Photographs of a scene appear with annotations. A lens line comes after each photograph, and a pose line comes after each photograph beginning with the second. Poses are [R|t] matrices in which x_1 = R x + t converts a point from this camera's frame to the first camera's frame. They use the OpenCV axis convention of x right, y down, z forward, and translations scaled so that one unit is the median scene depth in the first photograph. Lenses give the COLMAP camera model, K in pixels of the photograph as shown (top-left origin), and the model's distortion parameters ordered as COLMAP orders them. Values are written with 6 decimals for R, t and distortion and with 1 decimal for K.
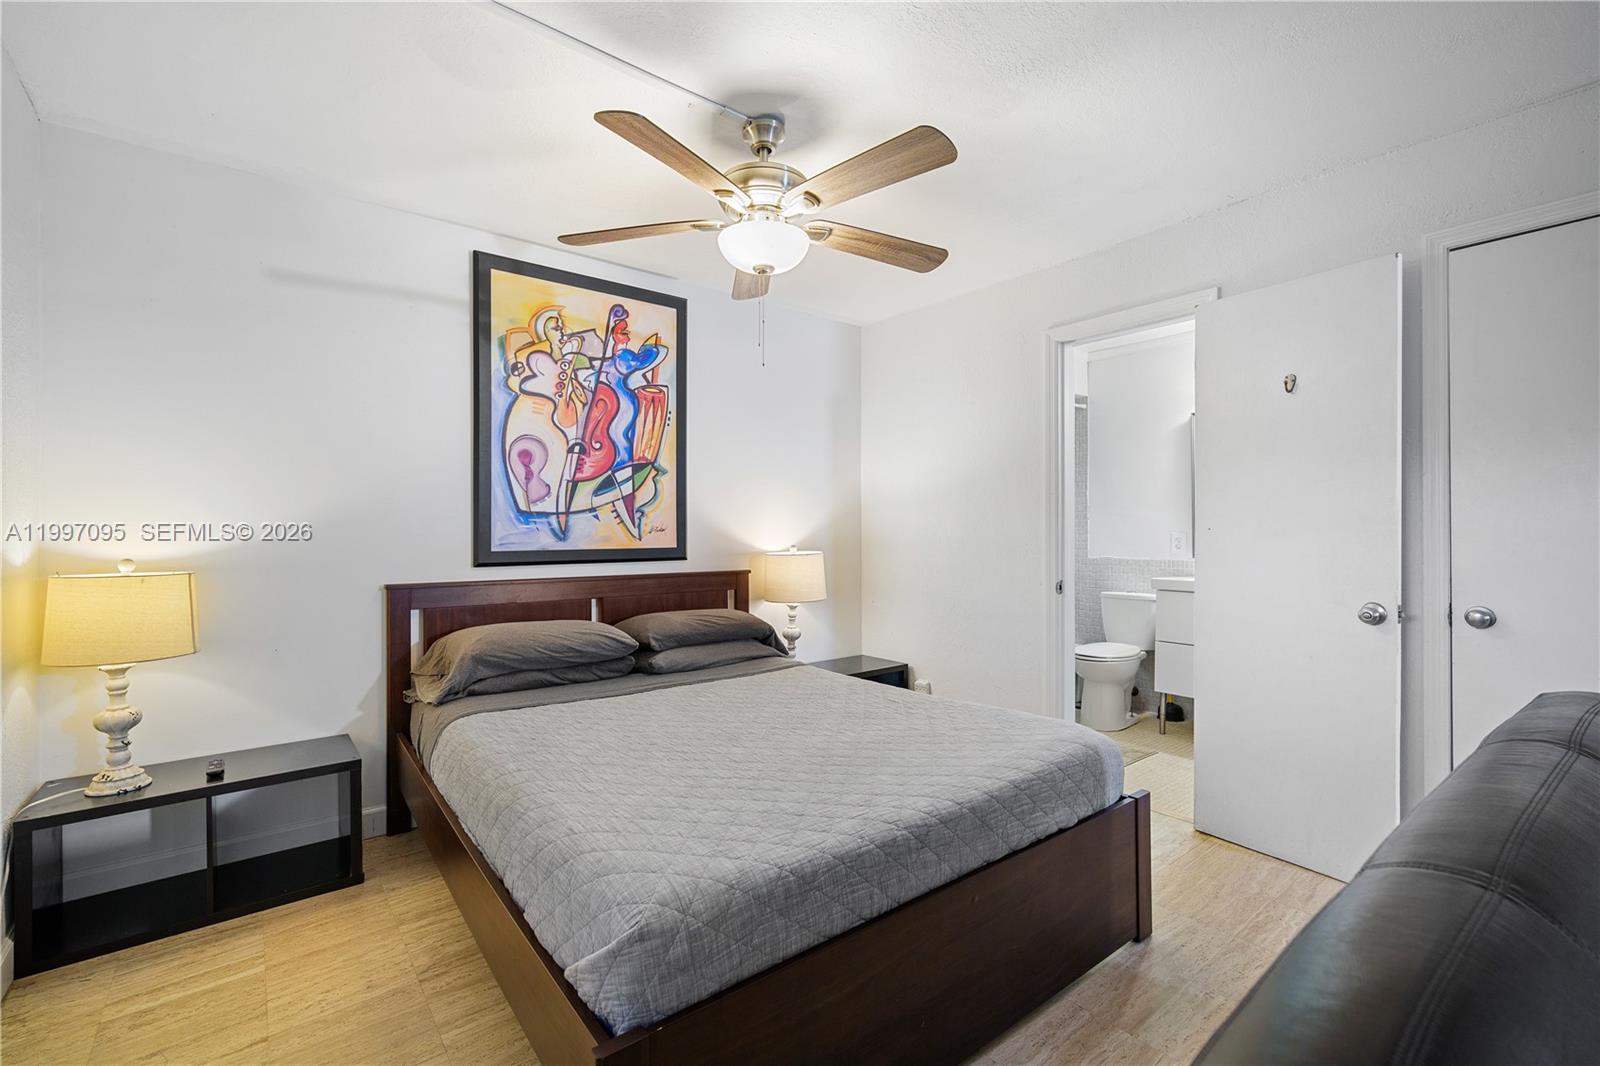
lens RADIAL K [[698.6, 0, 797.7], [0, 698.6, 528.0], [0, 0, 1]] dist [-0.004014, 0.003546]
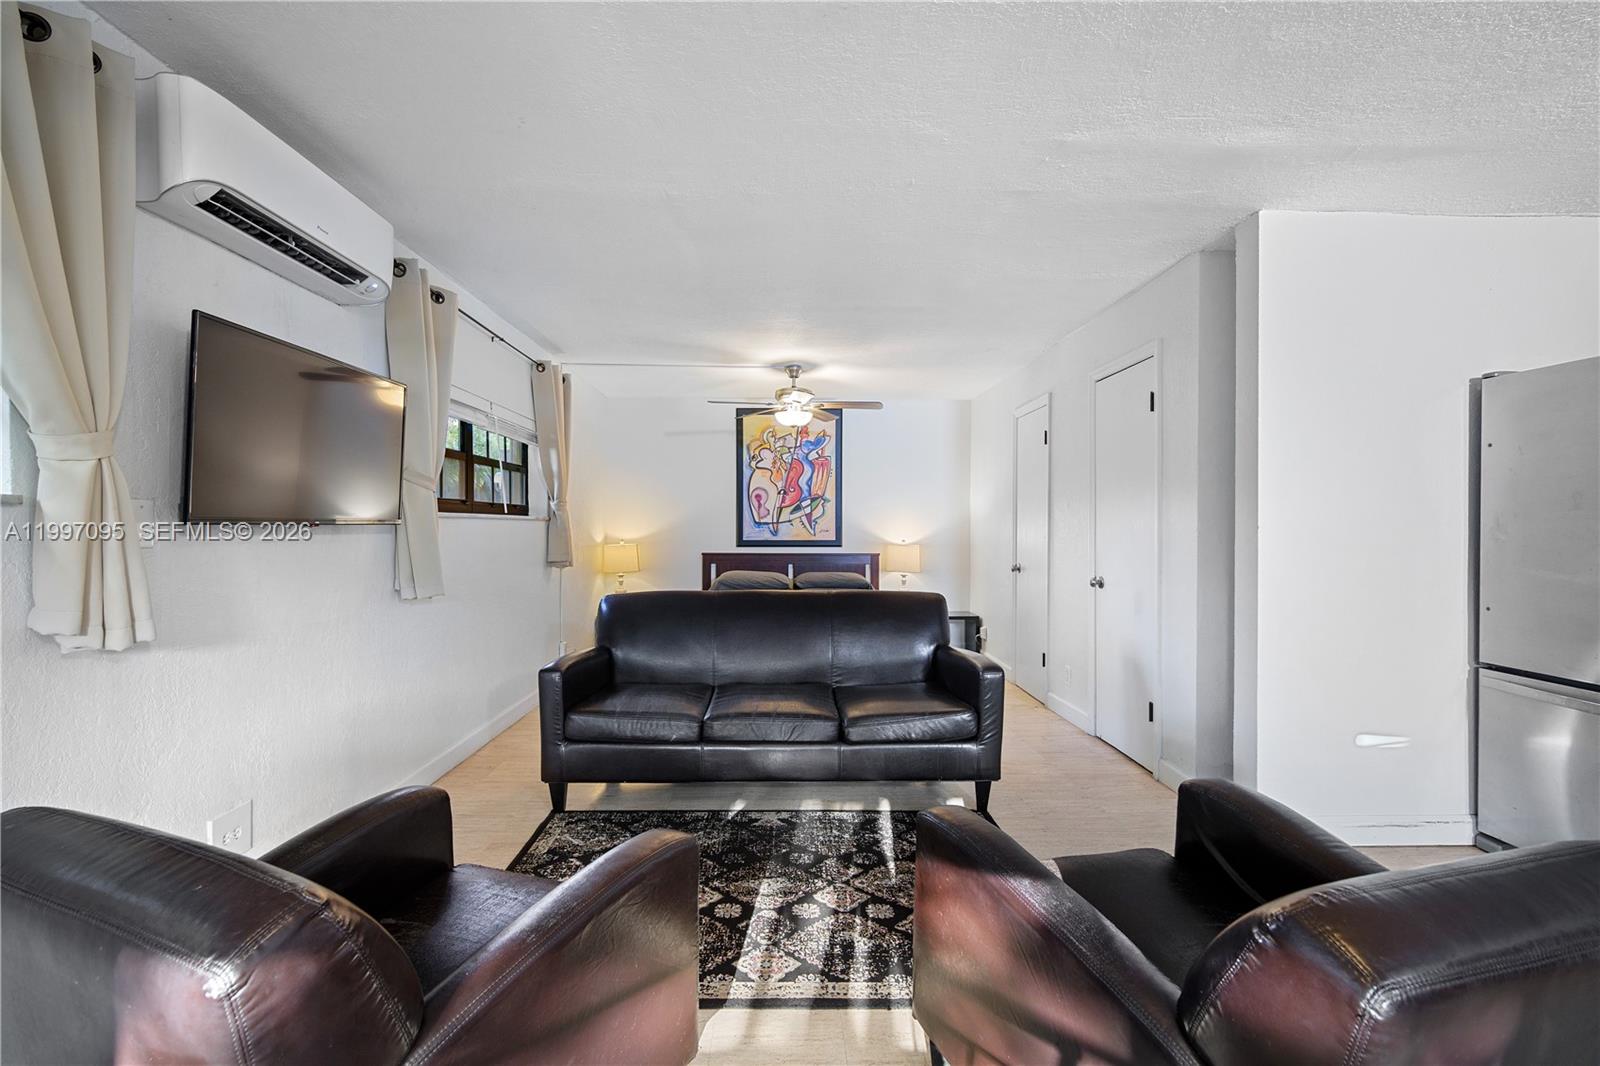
lens RADIAL K [[698.6, 0, 794.2], [0, 698.6, 529.4], [0, 0, 1]] dist [-0.004014, 0.003546]
pose [[0.791771, 0.006409, -0.610785, 0.974094], [-0.002978, 0.999974, 0.006633, -0.014929], [0.610811, -0.003433, 0.791769, -0.627402]]
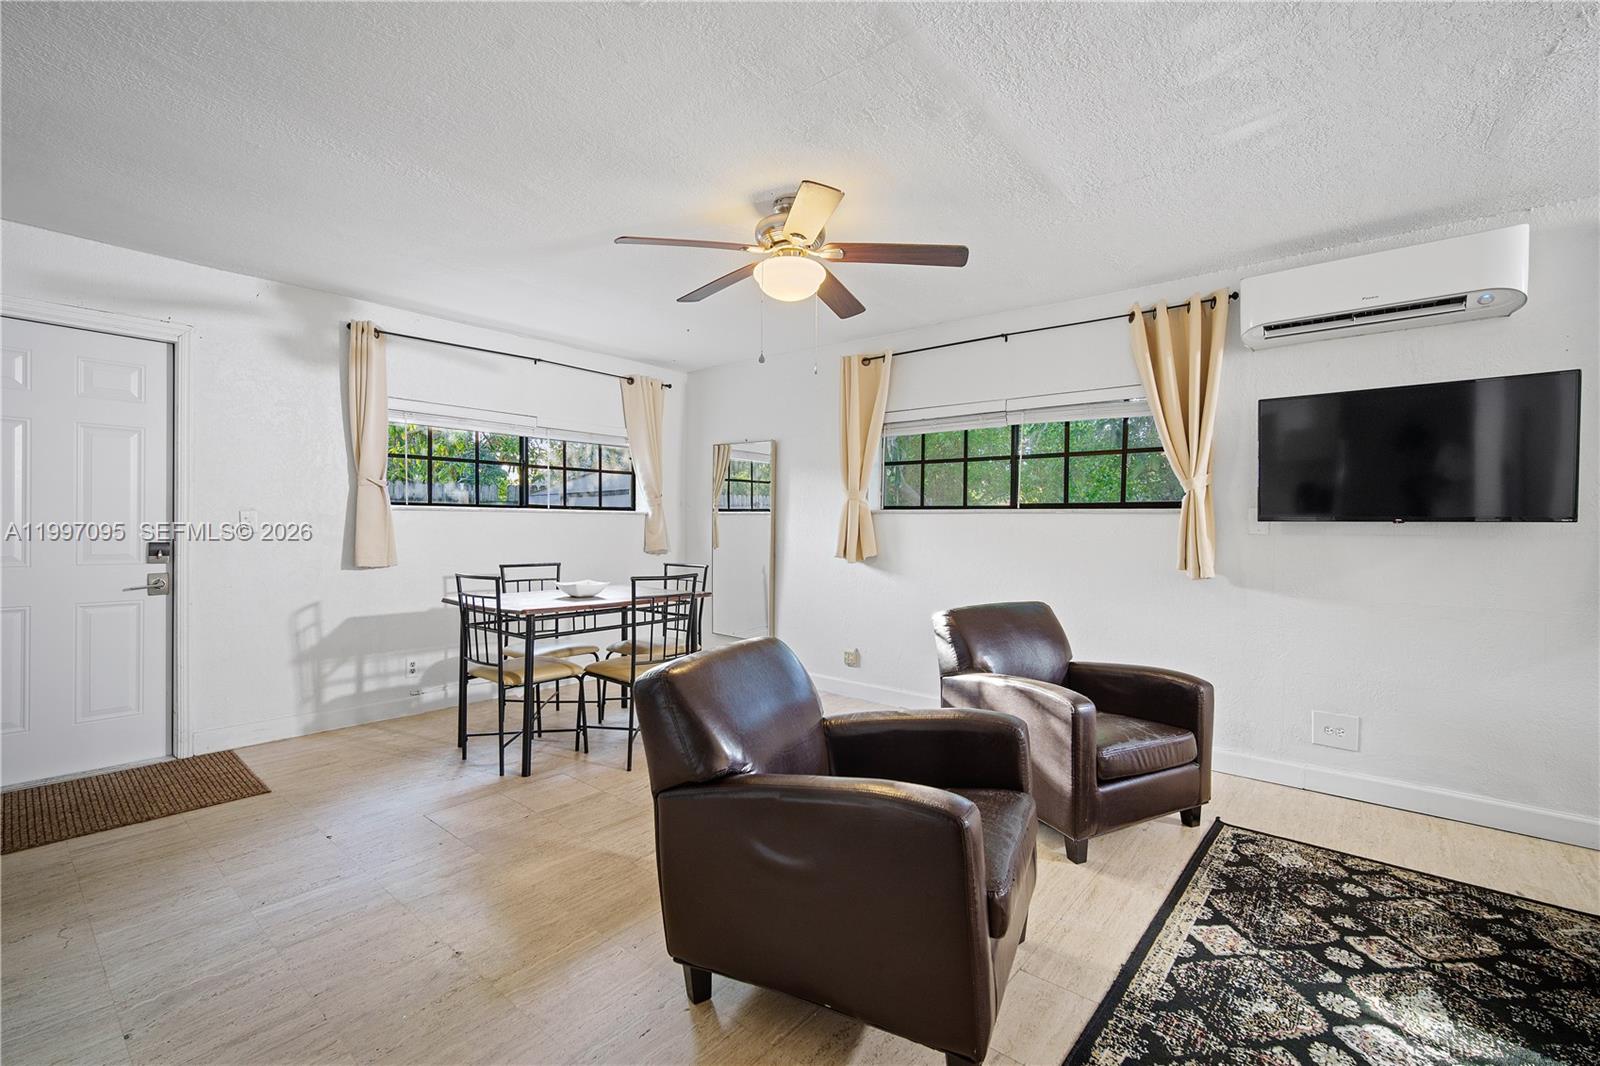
lens RADIAL K [[698.6, 0, 794.1], [0, 698.6, 527.7], [0, 0, 1]] dist [-0.004014, 0.003546]
pose [[-0.981744, -0.009407, -0.189976, 1.085469], [-0.010350, 0.999939, 0.003972, -0.001867], [0.189927, 0.005866, -0.981781, 0.363085]]
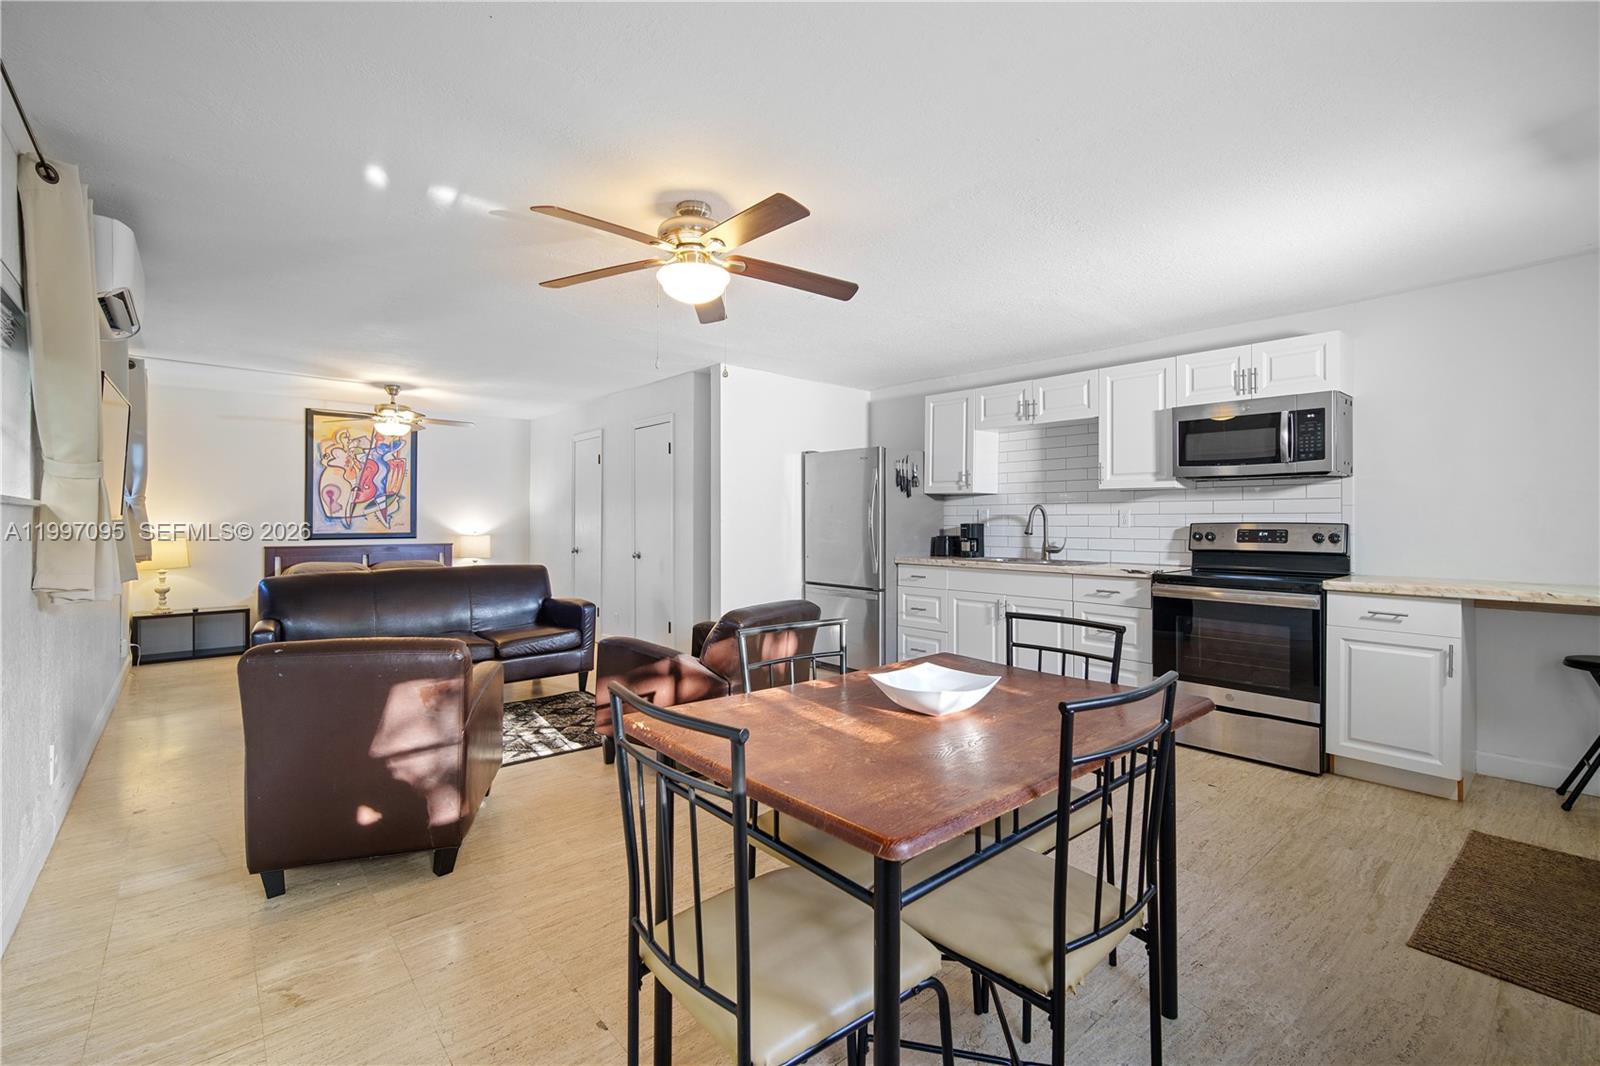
lens RADIAL K [[698.6, 0, 793.1], [0, 698.6, 512.9], [0, 0, 1]] dist [-0.004014, 0.003546]
pose [[0.999594, 0.002311, 0.028403, 1.028119], [-0.002029, 0.999948, -0.009945, -0.014833], [-0.028425, 0.009883, 0.999547, -1.298006]]
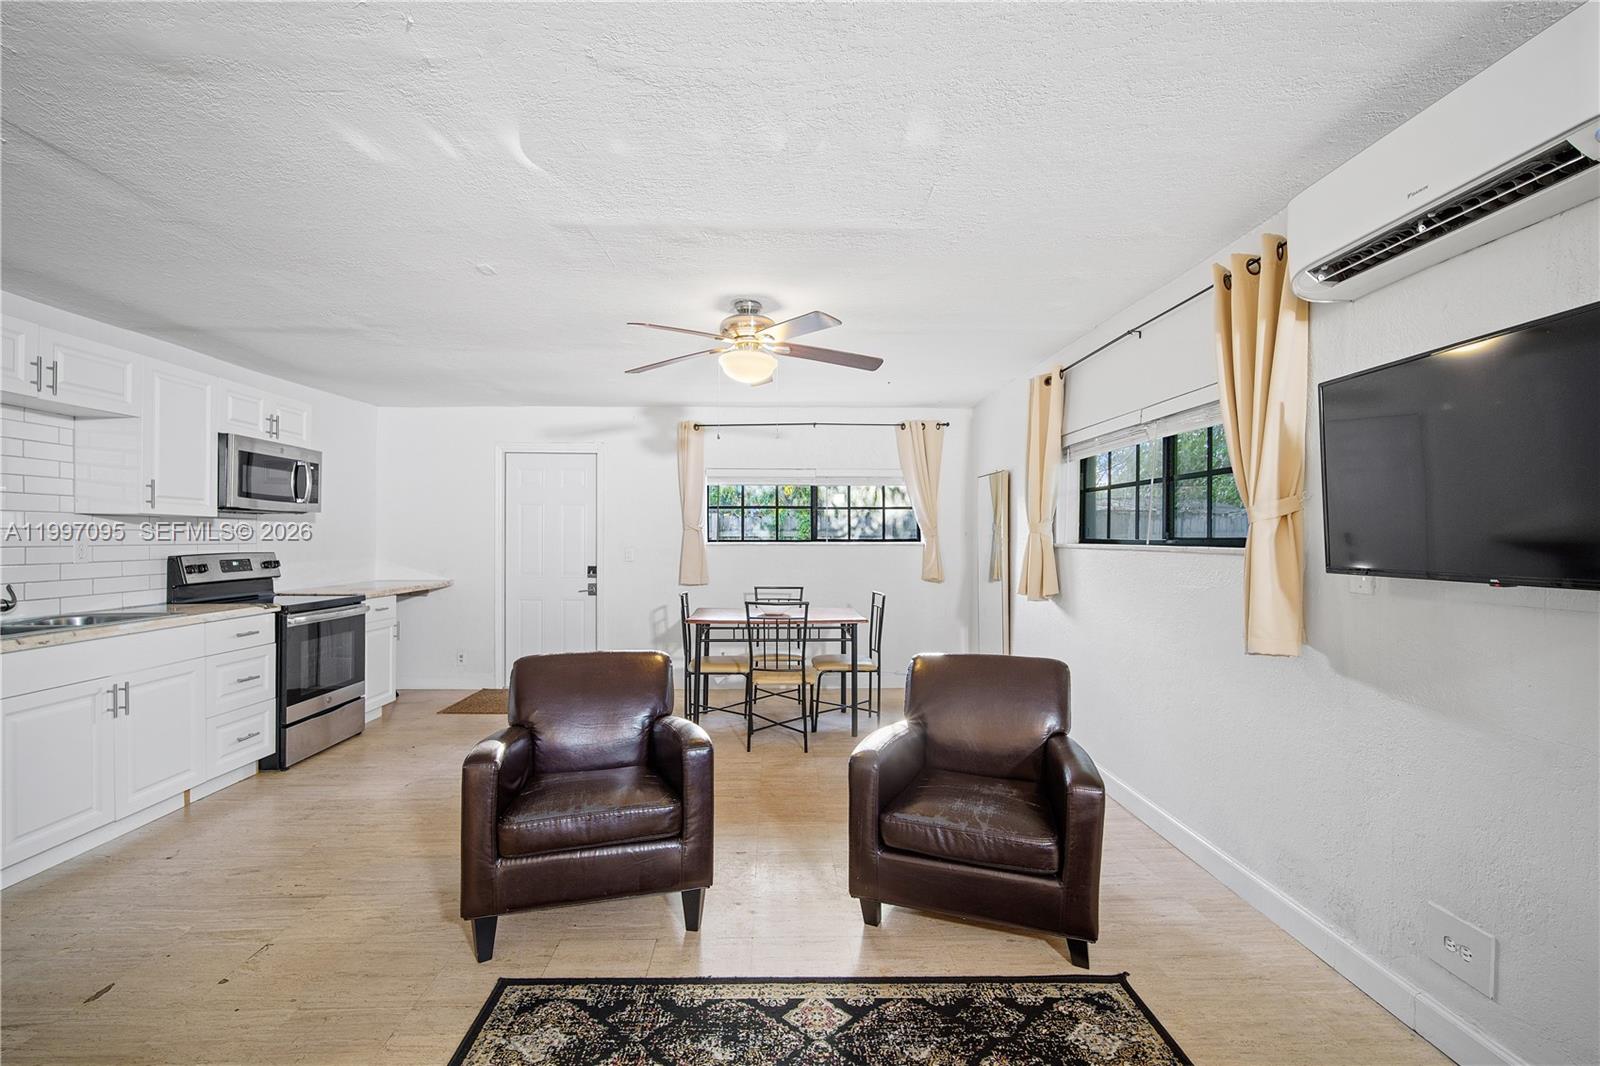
lens RADIAL K [[698.6, 0, 790.1], [0, 698.6, 542.0], [0, 0, 1]] dist [-0.004014, 0.003546]
pose [[-0.790699, -0.006290, 0.612172, 0.251728], [-0.003112, 0.999976, 0.006255, -0.044219], [-0.612197, 0.003041, -0.790700, 0.309962]]
